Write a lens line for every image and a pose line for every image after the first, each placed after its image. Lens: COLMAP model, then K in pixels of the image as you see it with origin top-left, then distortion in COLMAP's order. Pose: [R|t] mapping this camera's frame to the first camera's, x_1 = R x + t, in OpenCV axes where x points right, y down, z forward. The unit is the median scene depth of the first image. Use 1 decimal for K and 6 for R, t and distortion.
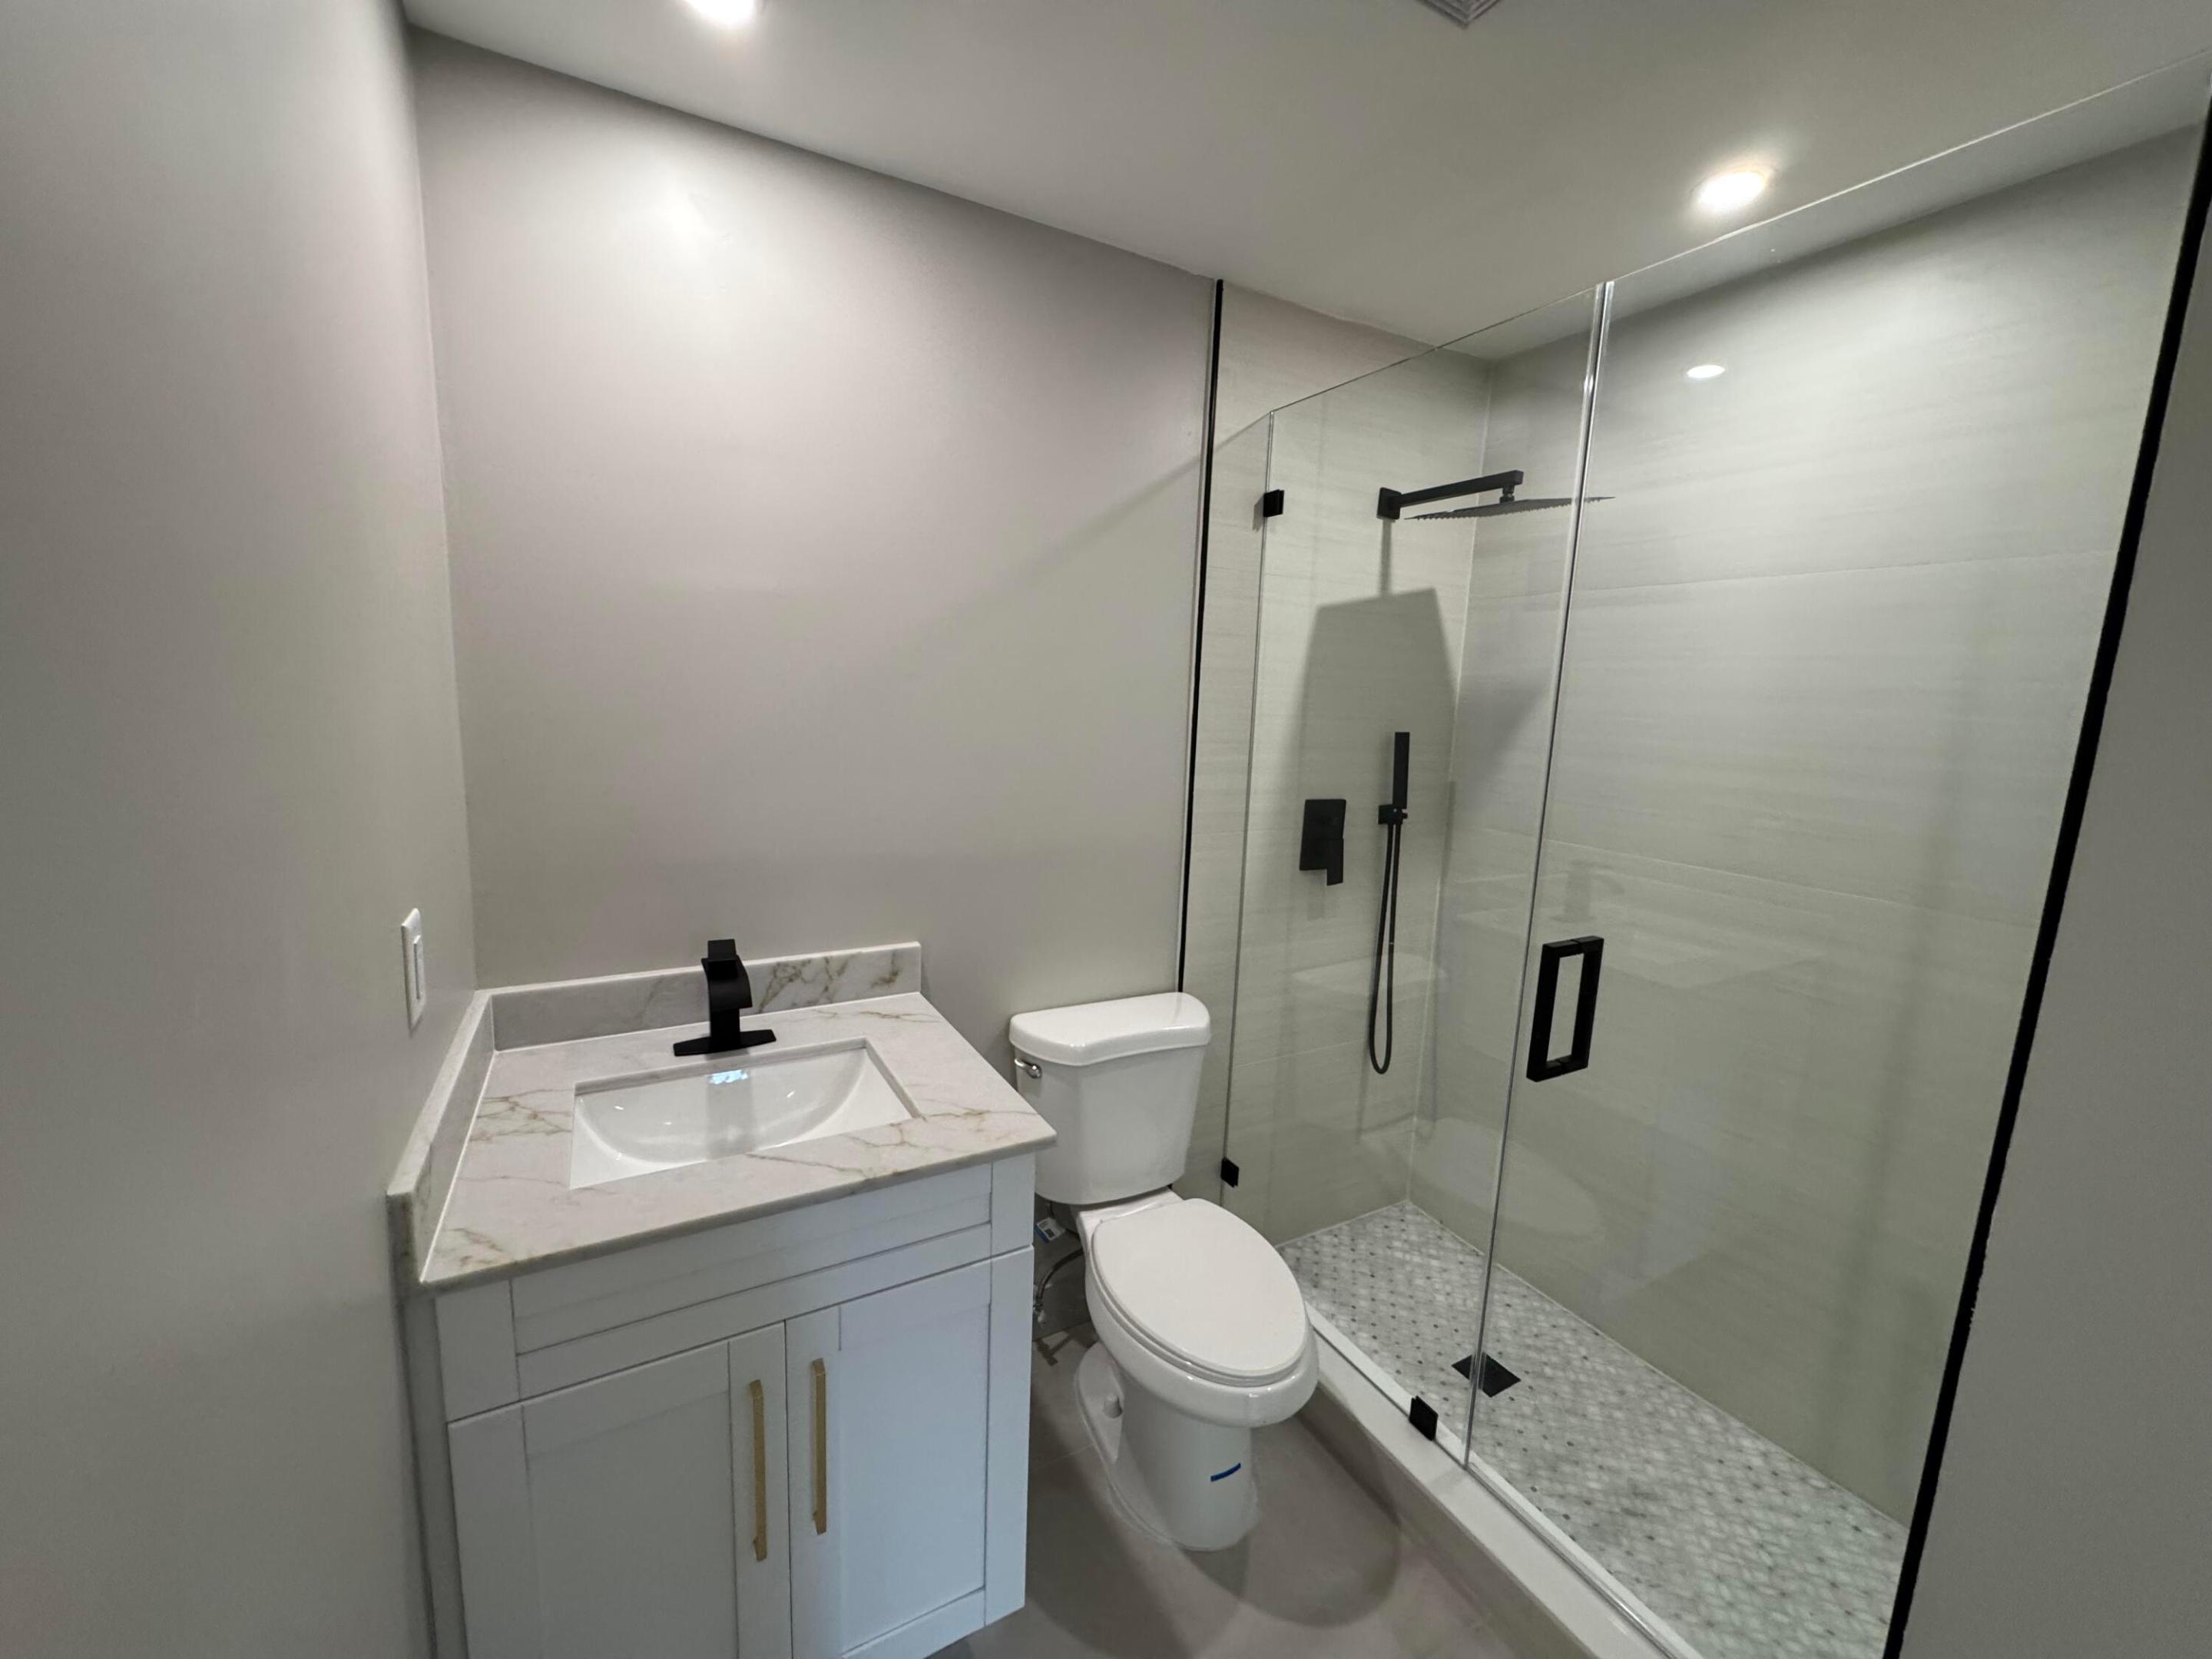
lens RADIAL K [[876.9, 0, 1106.0], [0, 876.9, 829.5], [0, 0, 1]] dist [0.000727, 0.000019]
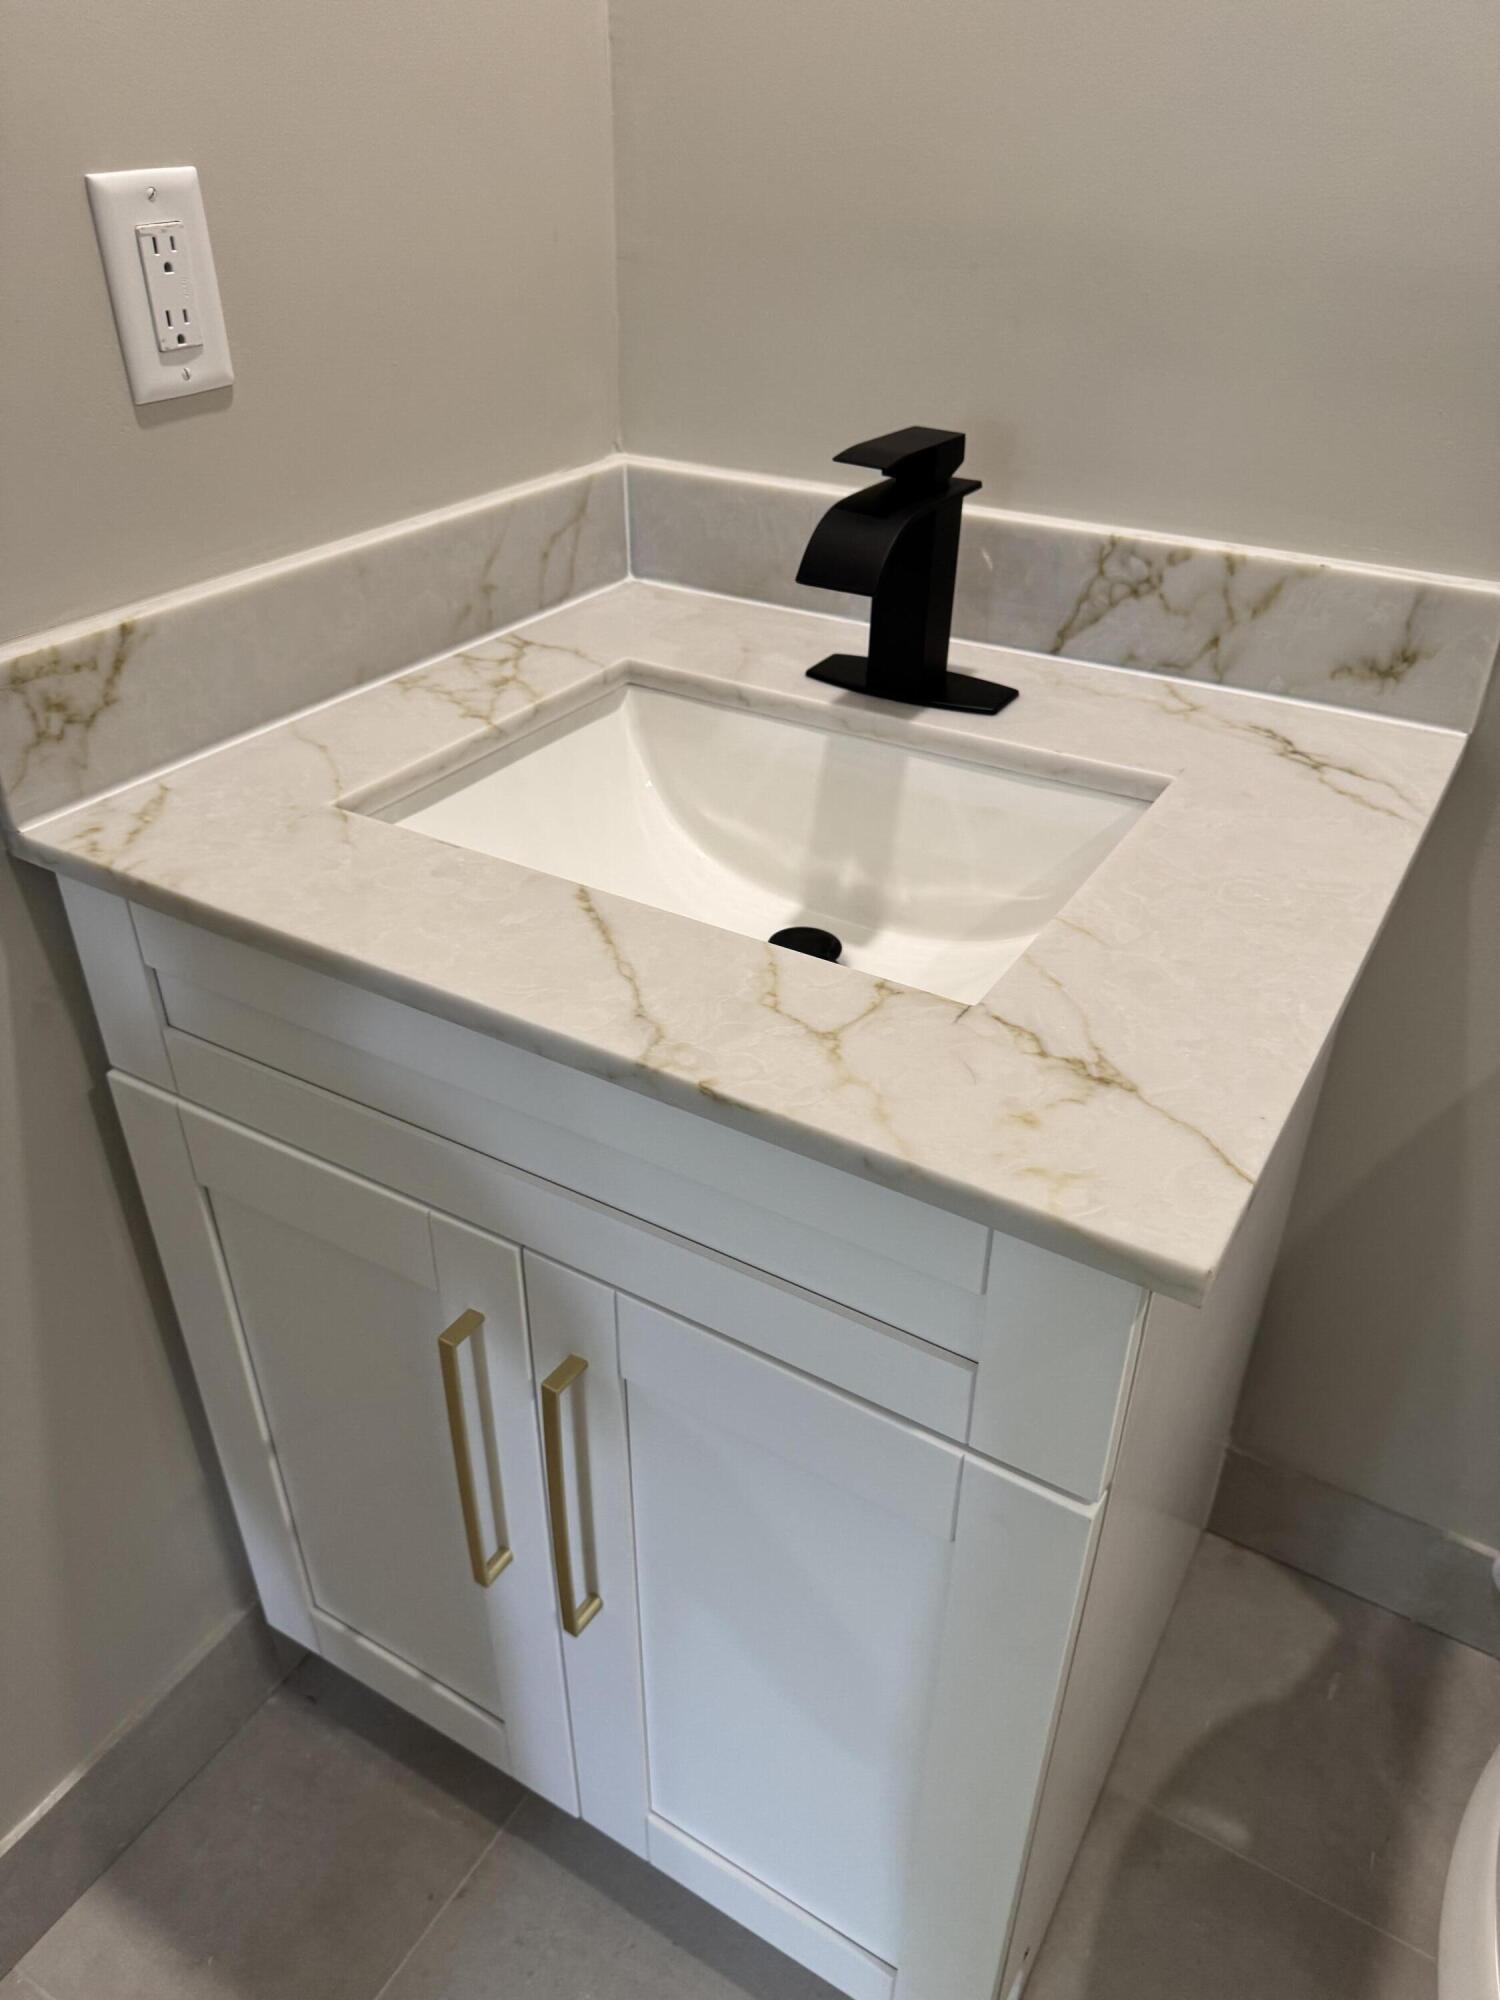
lens RADIAL K [[1437.8, 0, 750.0], [0, 1437.8, 1000.0], [0, 0, 1]] dist [-0.004503, -0.002624]
pose [[0.490698, 0.437211, -0.753699, 0.127582], [-0.122586, 0.891035, 0.437069, 0.073170], [0.862663, -0.122076, 0.490825, 0.508107]]
